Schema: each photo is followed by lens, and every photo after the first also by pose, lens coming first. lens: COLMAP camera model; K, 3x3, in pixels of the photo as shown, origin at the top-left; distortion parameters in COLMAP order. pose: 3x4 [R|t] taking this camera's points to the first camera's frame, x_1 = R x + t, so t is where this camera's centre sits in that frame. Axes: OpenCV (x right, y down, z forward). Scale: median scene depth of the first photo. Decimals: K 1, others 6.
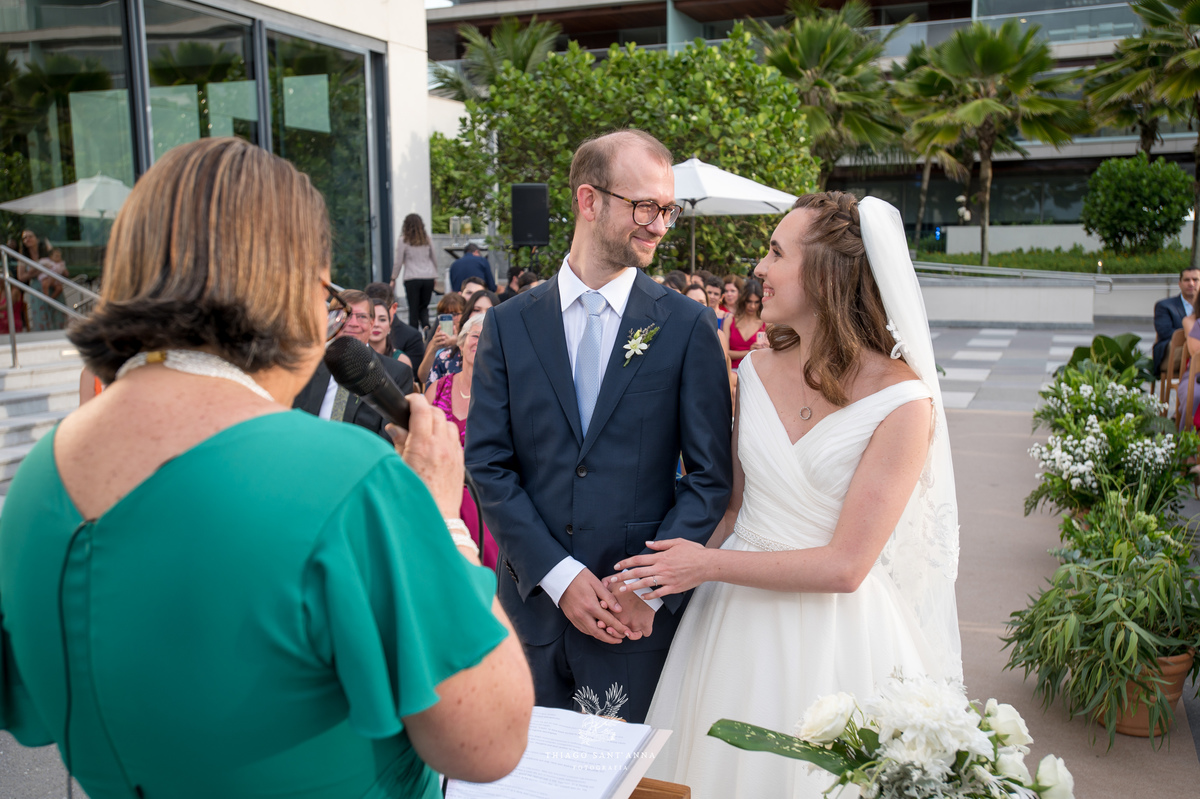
lens RADIAL K [[1132.5, 0, 602.8], [0, 1132.5, 406.8], [0, 0, 1]] dist [0.067005, 0.000000]
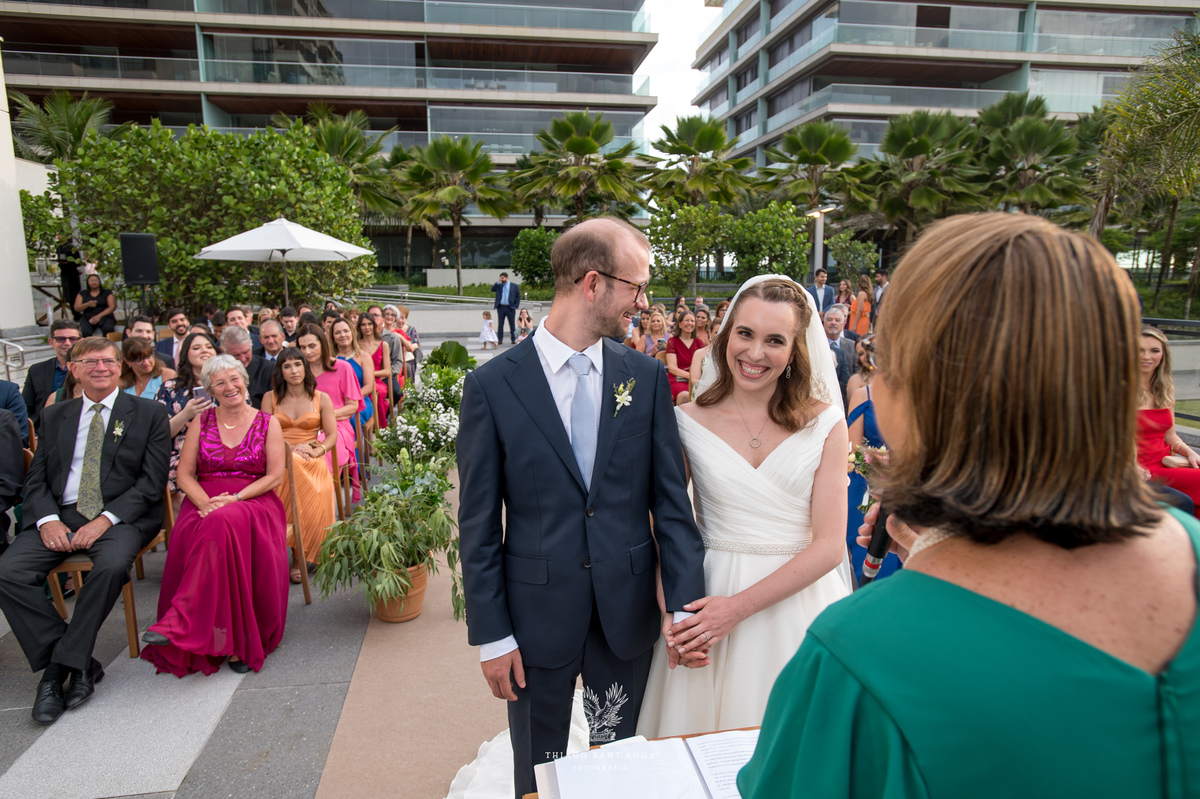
lens RADIAL K [[767.6, 0, 596.5], [0, 767.6, 401.6], [0, 0, 1]] dist [-0.030939, 0.033485]
pose [[0.857550, -0.078269, 0.508411, -0.058664], [0.068948, 0.996927, 0.037178, -0.011811], [-0.509759, 0.003172, 0.860312, 0.044212]]
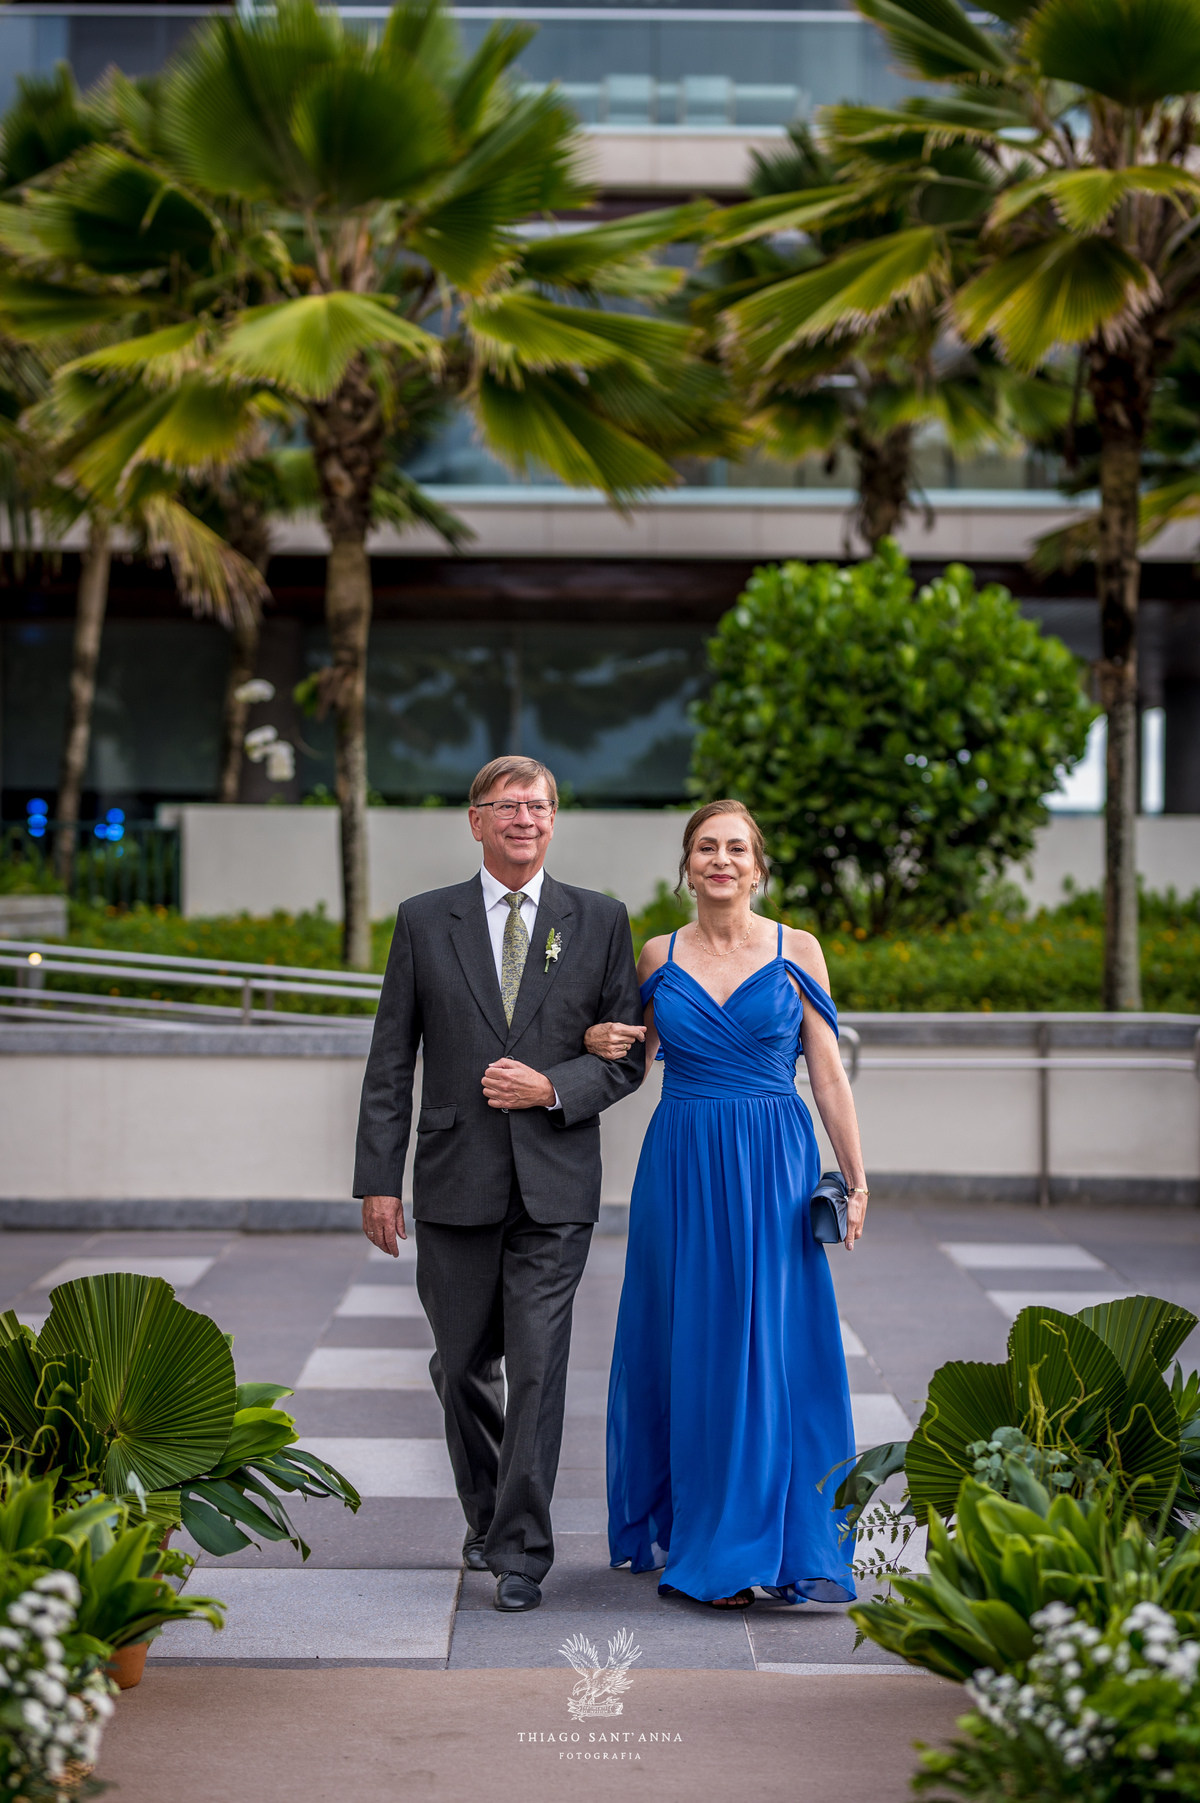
lens RADIAL K [[4547.1, 0, 604.8], [0, 4547.1, 907.6], [0, 0, 1]] dist [-0.014022, 0.000000]
pose [[0.921912, 0.011486, 0.387228, 0.015334], [0.039913, 0.991425, -0.124431, -0.021279], [-0.385337, 0.130170, 0.913549, 0.147066]]
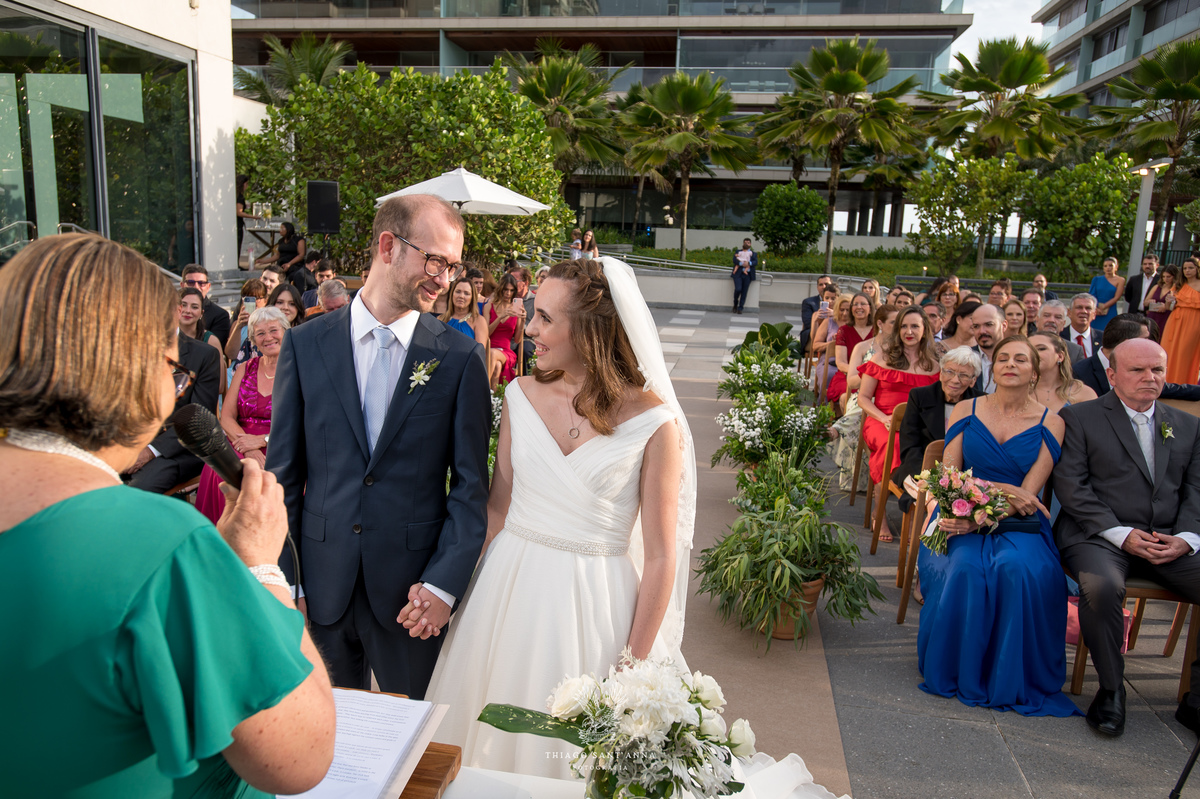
lens RADIAL K [[907.3, 0, 566.7], [0, 907.3, 404.6], [0, 0, 1]] dist [-0.019193, 0.058103]
pose [[0.980052, 0.005975, 0.198649, -0.000895], [-0.015899, 0.998701, 0.048400, -0.009866], [-0.198102, -0.050593, 0.978875, 0.005425]]
